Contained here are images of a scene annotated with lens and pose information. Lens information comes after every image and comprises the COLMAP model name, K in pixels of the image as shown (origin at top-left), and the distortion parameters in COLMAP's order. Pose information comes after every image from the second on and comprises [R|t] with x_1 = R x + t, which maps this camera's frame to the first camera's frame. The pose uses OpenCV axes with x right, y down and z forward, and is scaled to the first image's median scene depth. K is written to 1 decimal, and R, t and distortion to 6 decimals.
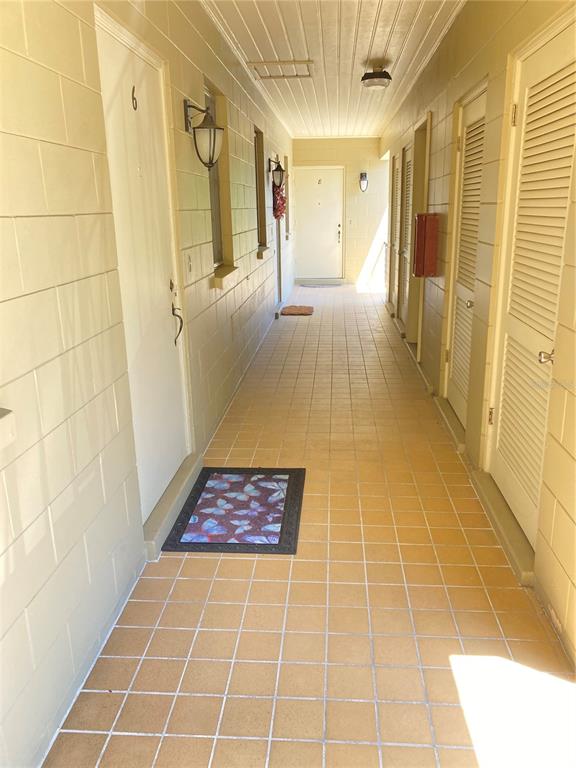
lens RADIAL K [[630.1, 0, 287.4], [0, 630.1, 386.3], [0, 0, 1]] dist [0.038715, -0.041826]
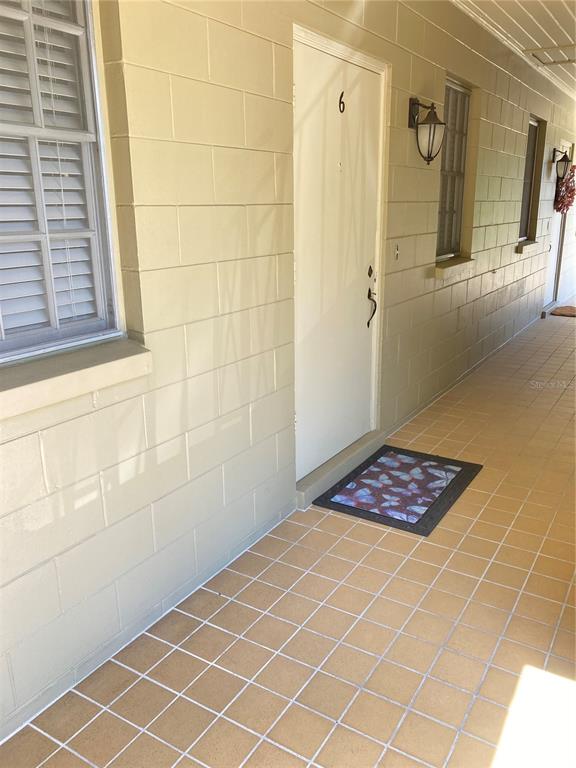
lens RADIAL K [[630.1, 0, 289.3], [0, 630.1, 381.6], [0, 0, 1]] dist [0.038715, -0.041826]
pose [[0.888508, 0.145160, -0.435295, 0.194668], [-0.141508, 0.989088, 0.040996, 0.002820], [0.436496, 0.025173, 0.899354, -0.032677]]
